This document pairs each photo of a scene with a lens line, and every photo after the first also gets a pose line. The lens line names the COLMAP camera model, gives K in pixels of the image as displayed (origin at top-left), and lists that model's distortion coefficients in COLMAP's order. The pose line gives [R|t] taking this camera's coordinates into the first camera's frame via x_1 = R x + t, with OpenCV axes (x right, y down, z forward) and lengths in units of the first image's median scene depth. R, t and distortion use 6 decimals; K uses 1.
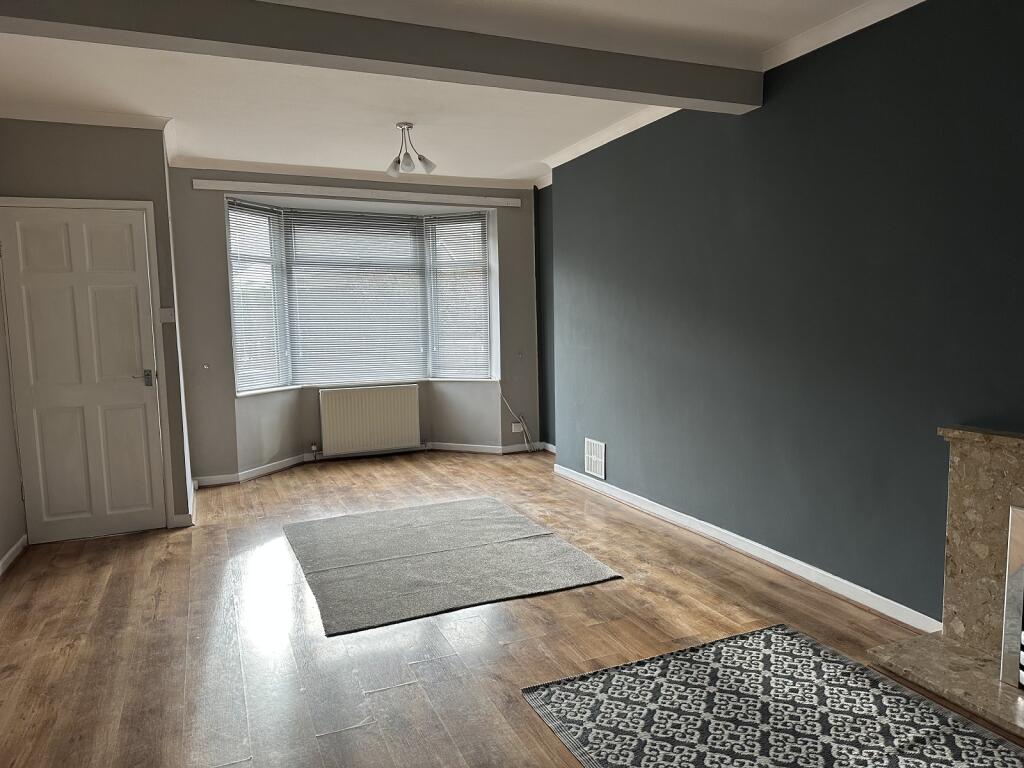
lens RADIAL K [[714.9, 0, 512.1], [0, 714.9, 392.7], [0, 0, 1]] dist [0.096366, -0.125049]
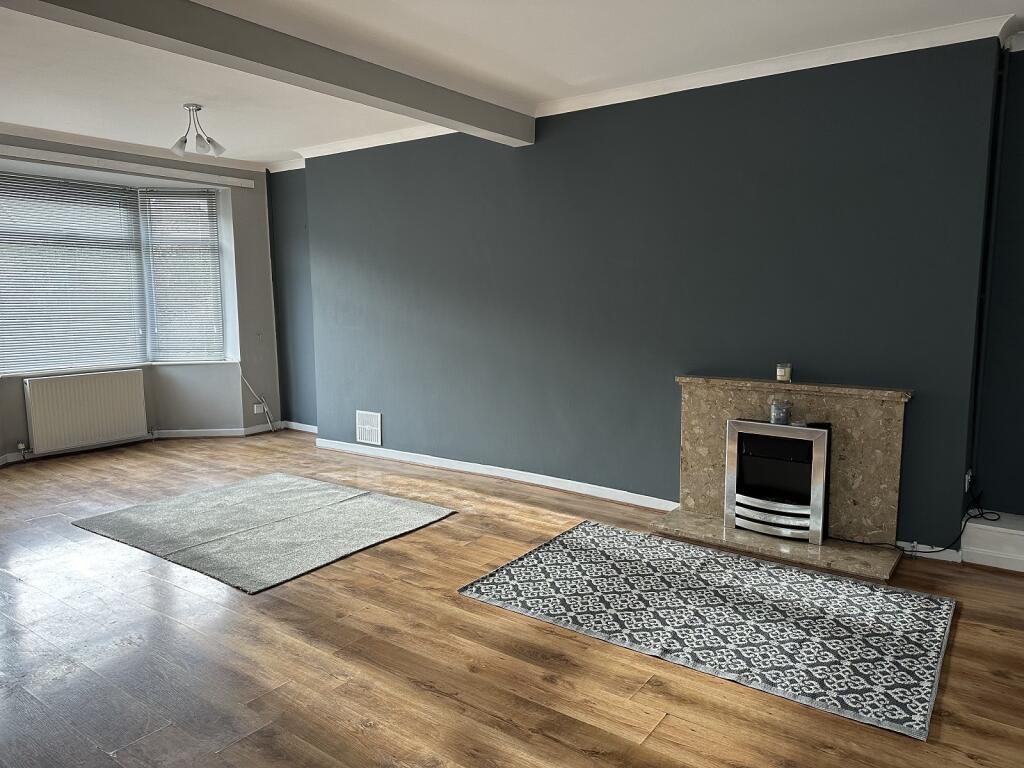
lens RADIAL K [[717.2, 0, 512.0], [0, 717.2, 384.0], [0, 0, 1]] dist [0.235261, -0.446443]
pose [[0.858539, -0.047594, 0.510535, -0.305340], [0.041386, 0.998866, 0.023522, 0.007253], [-0.511076, 0.000934, 0.859535, -0.096908]]
